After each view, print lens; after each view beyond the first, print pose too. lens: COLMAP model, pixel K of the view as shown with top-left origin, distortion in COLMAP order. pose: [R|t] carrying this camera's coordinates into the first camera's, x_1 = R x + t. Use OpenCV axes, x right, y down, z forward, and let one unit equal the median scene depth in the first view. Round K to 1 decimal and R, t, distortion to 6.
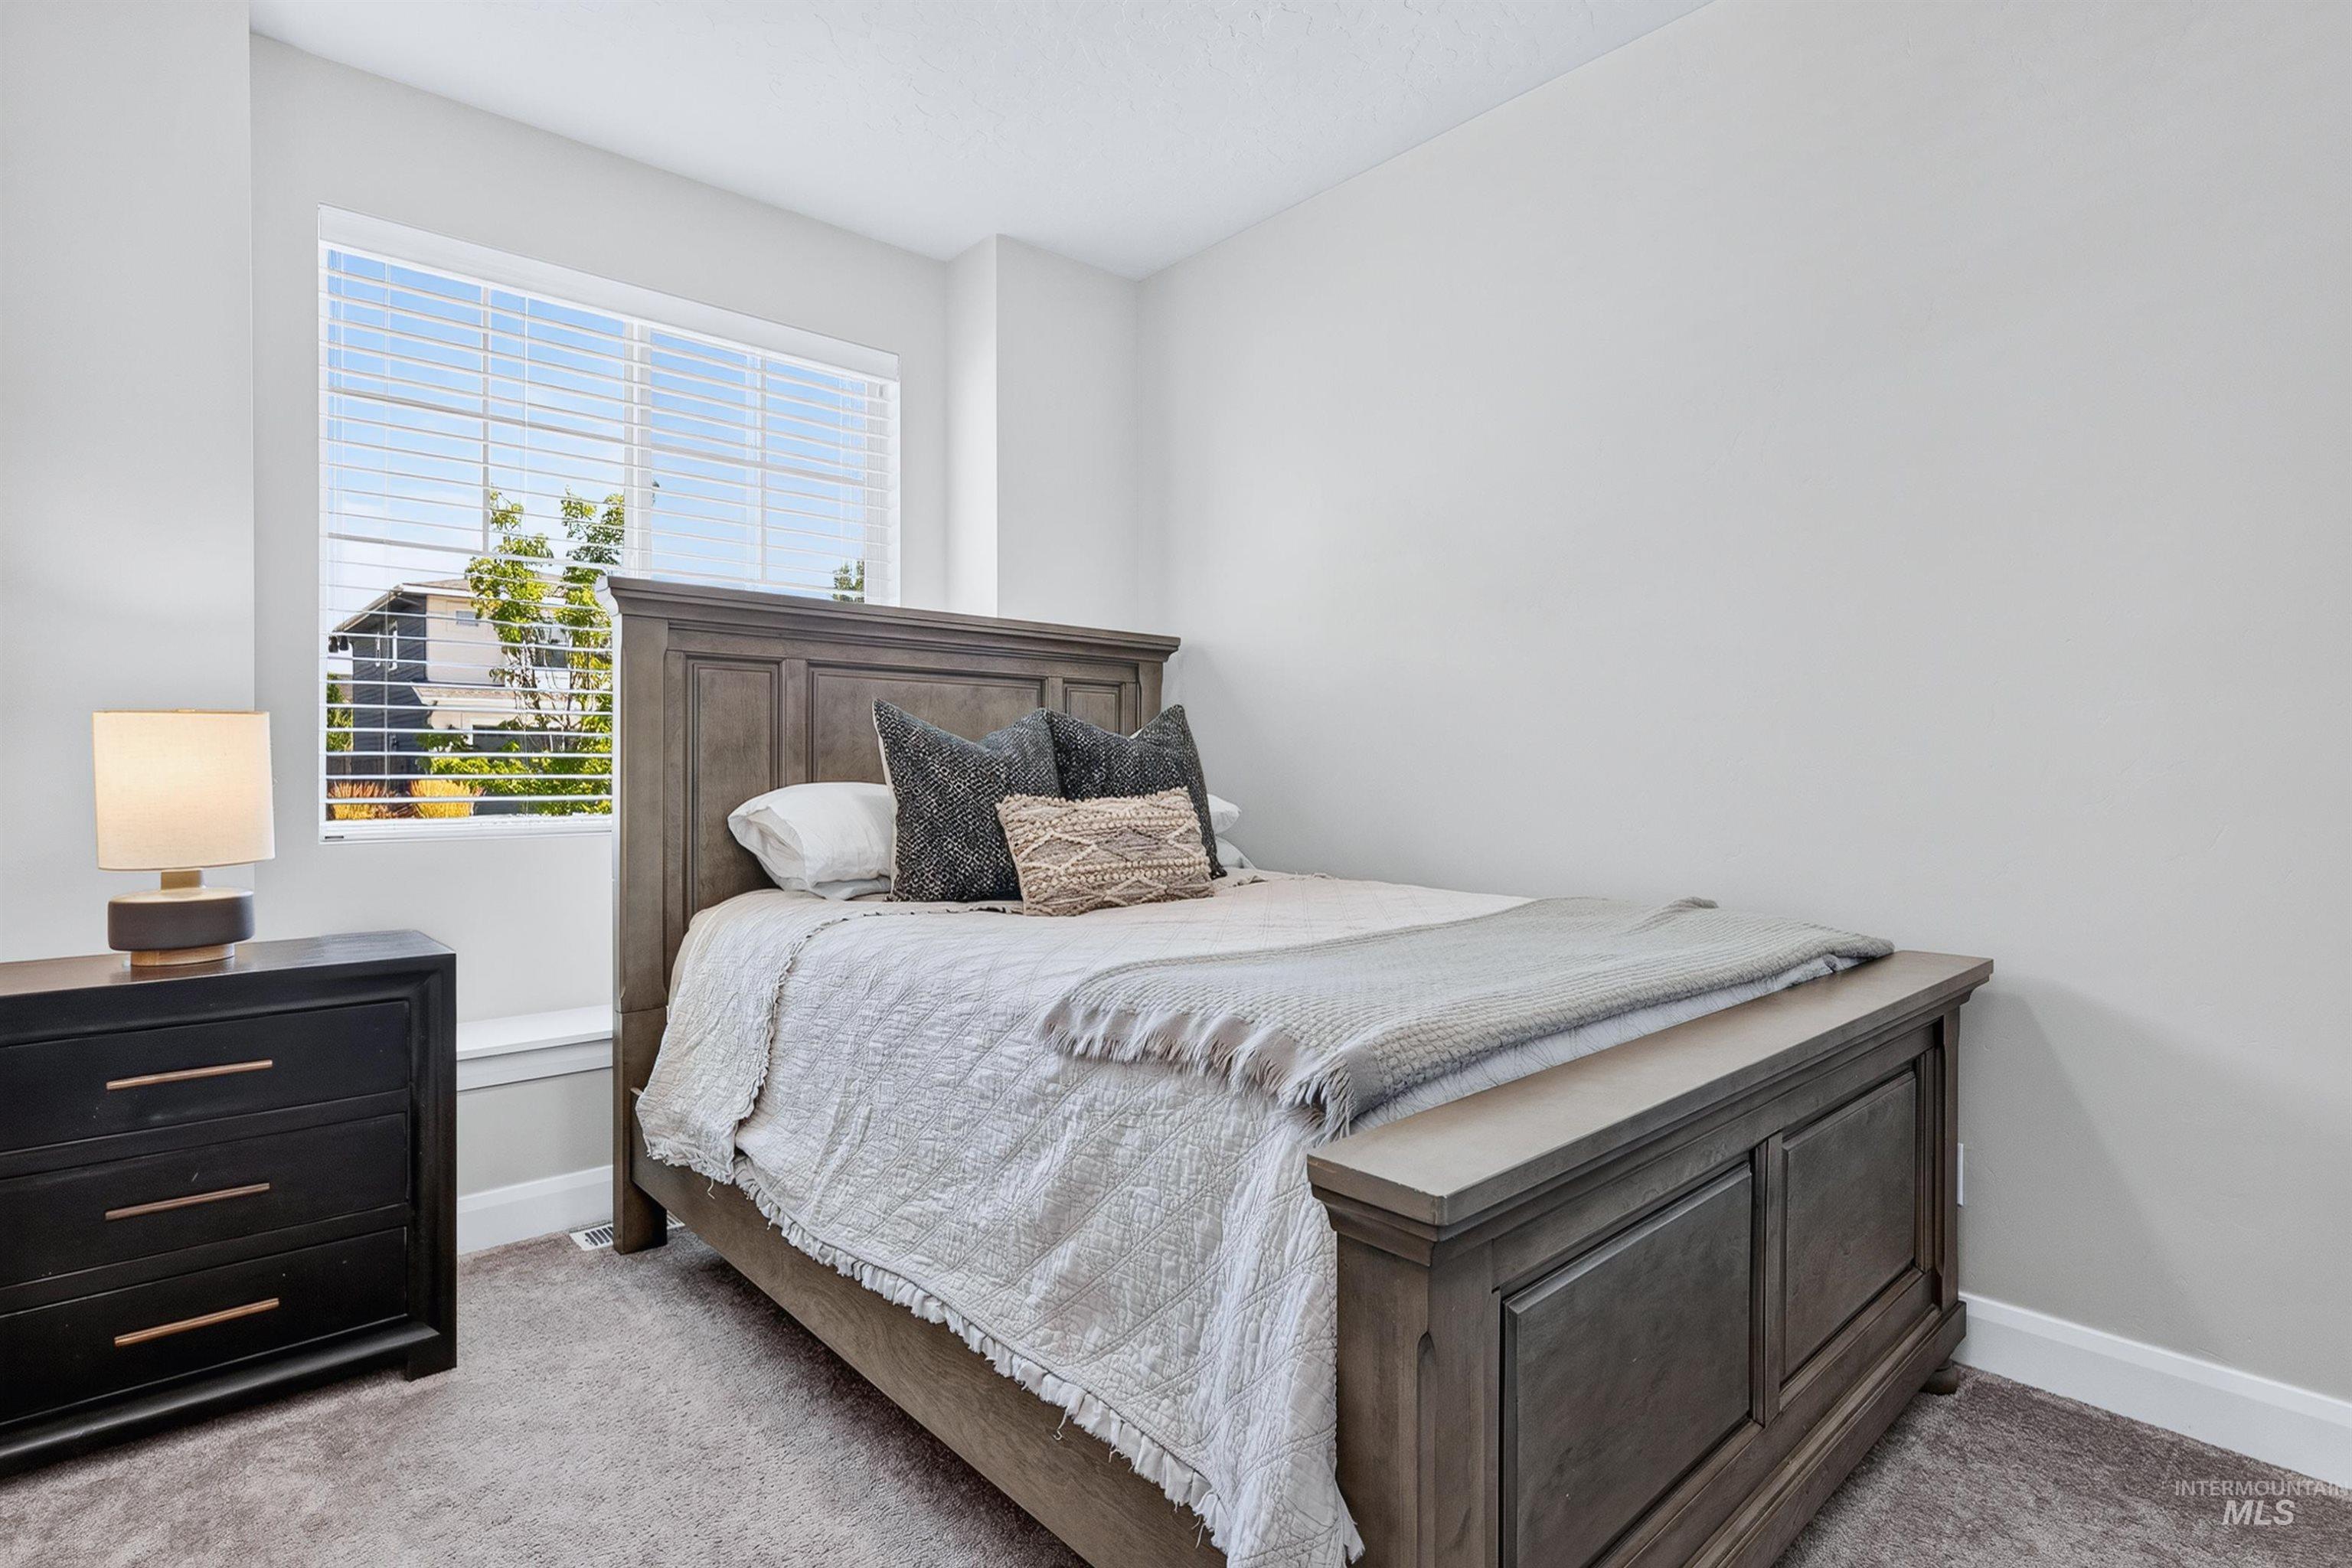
lens RADIAL K [[1164.2, 0, 1183.2], [0, 1164.2, 771.7], [0, 0, 1]] dist [0.004315, -0.001784]
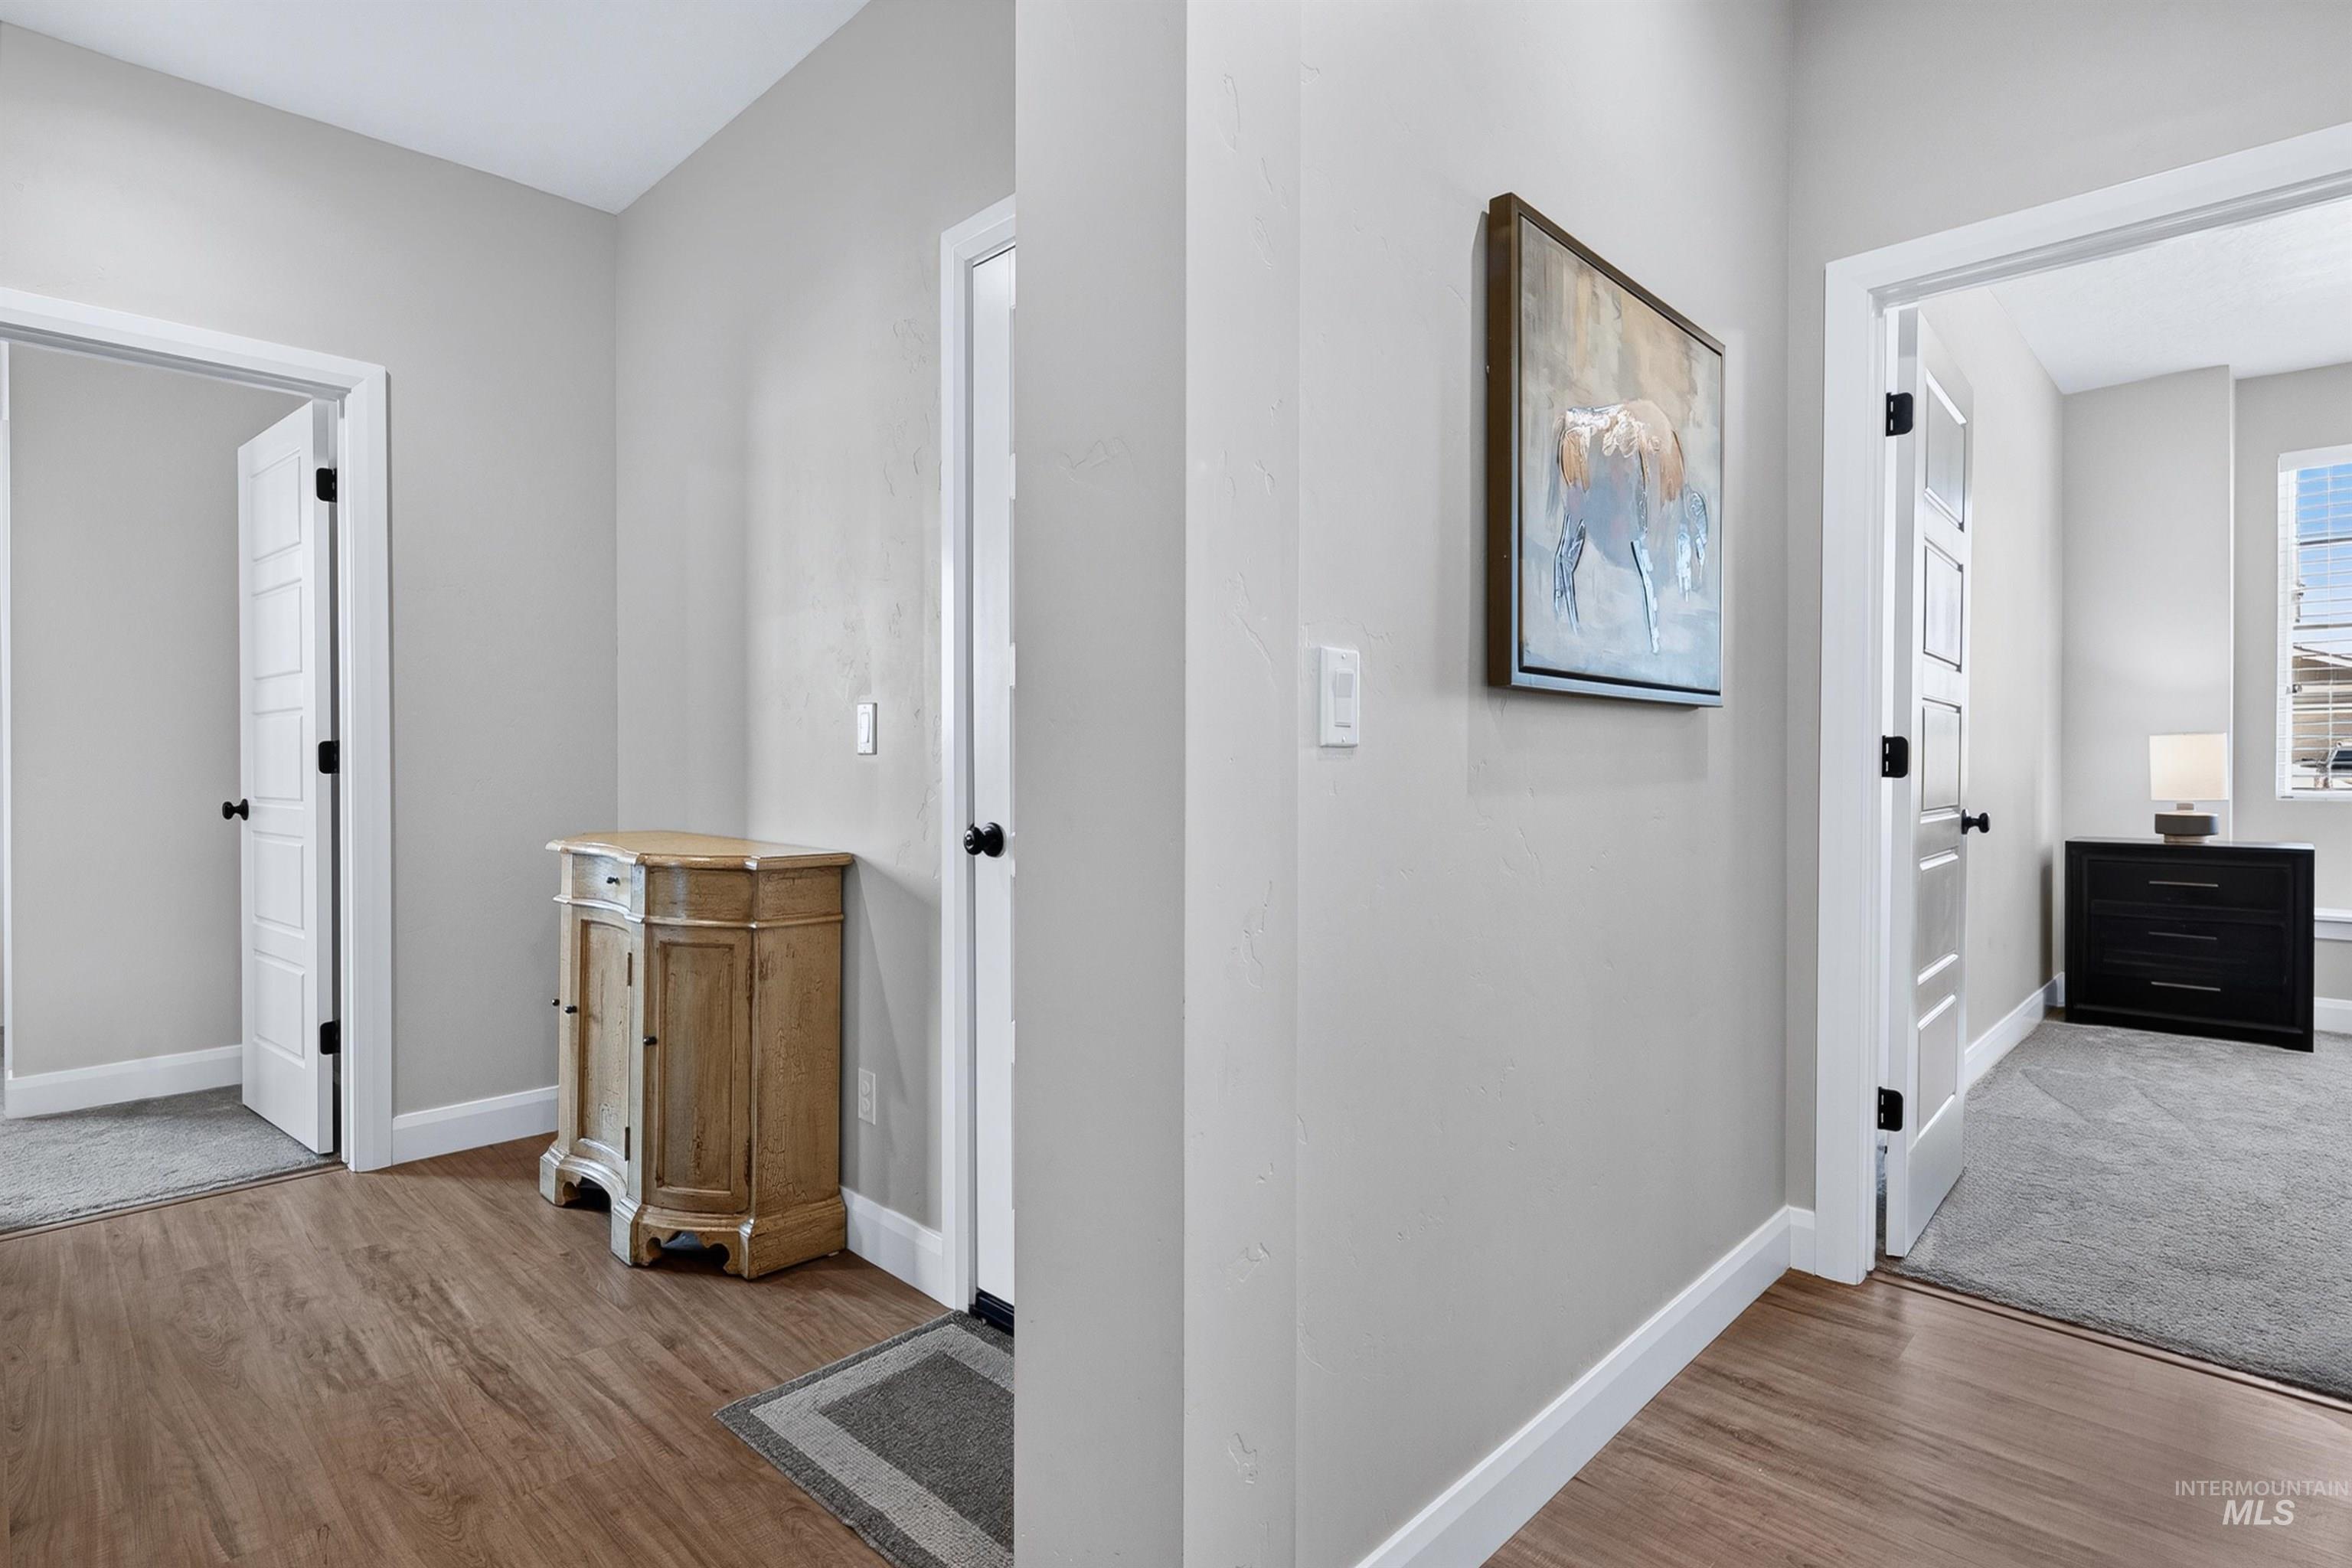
lens RADIAL K [[1164.2, 0, 1186.2], [0, 1164.2, 764.6], [0, 0, 1]] dist [0.004315, -0.001784]
pose [[0.066647, 0.009016, -0.997736, 1.342216], [0.001612, 0.999957, 0.009144, -0.016046], [0.997775, -0.002218, 0.066630, -1.155497]]
